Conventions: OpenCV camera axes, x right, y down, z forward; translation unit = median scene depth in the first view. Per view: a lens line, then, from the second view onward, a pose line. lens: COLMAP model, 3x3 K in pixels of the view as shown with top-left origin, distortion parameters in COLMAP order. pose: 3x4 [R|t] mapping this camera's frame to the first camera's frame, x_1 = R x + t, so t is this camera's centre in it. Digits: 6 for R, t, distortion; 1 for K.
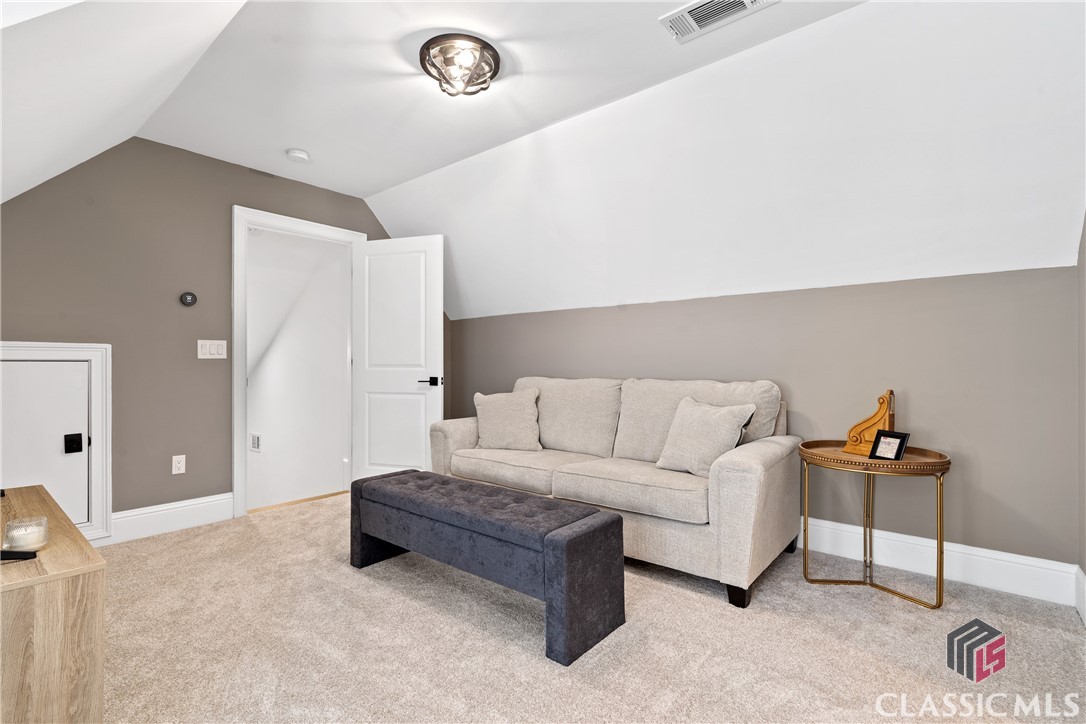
lens RADIAL K [[513.7, 0, 541.1], [0, 513.7, 363.5], [0, 0, 1]] dist [0.000366, 0.000521]
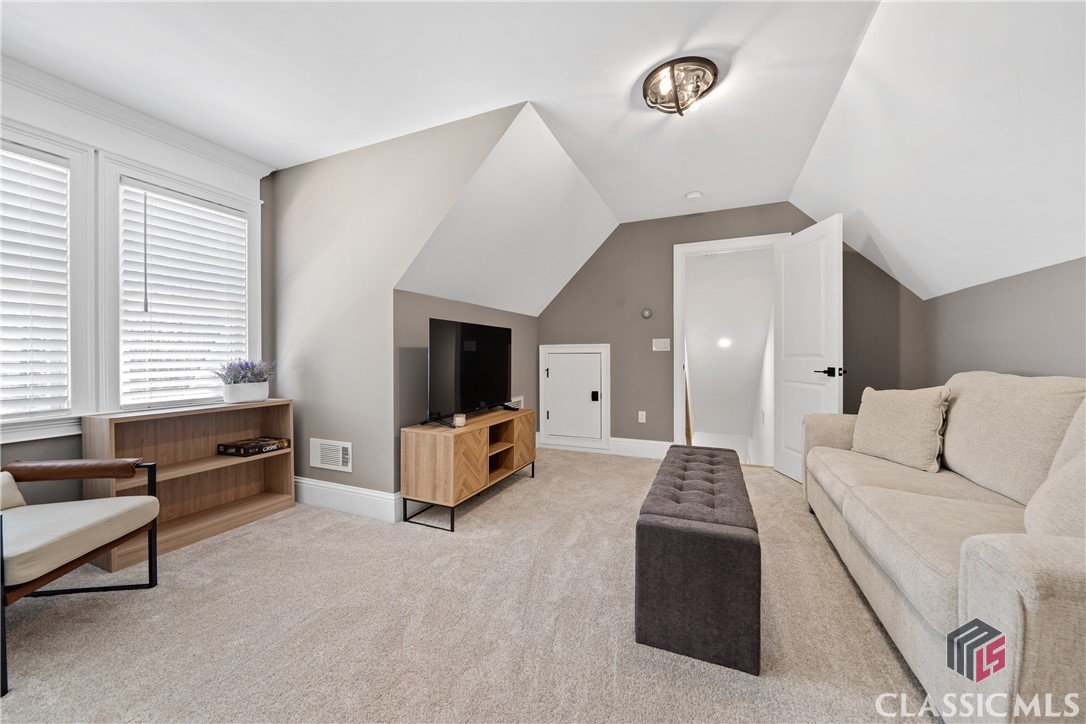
lens RADIAL K [[405.1, 0, 520.3], [0, 405.1, 358.7], [0, 0, 1]] dist [-0.008109, 0.000079]
pose [[0.256332, 0.006770, -0.966565, 0.453553], [0.005206, 0.999951, 0.008385, 0.001429], [0.966575, -0.007181, 0.256284, 0.326399]]
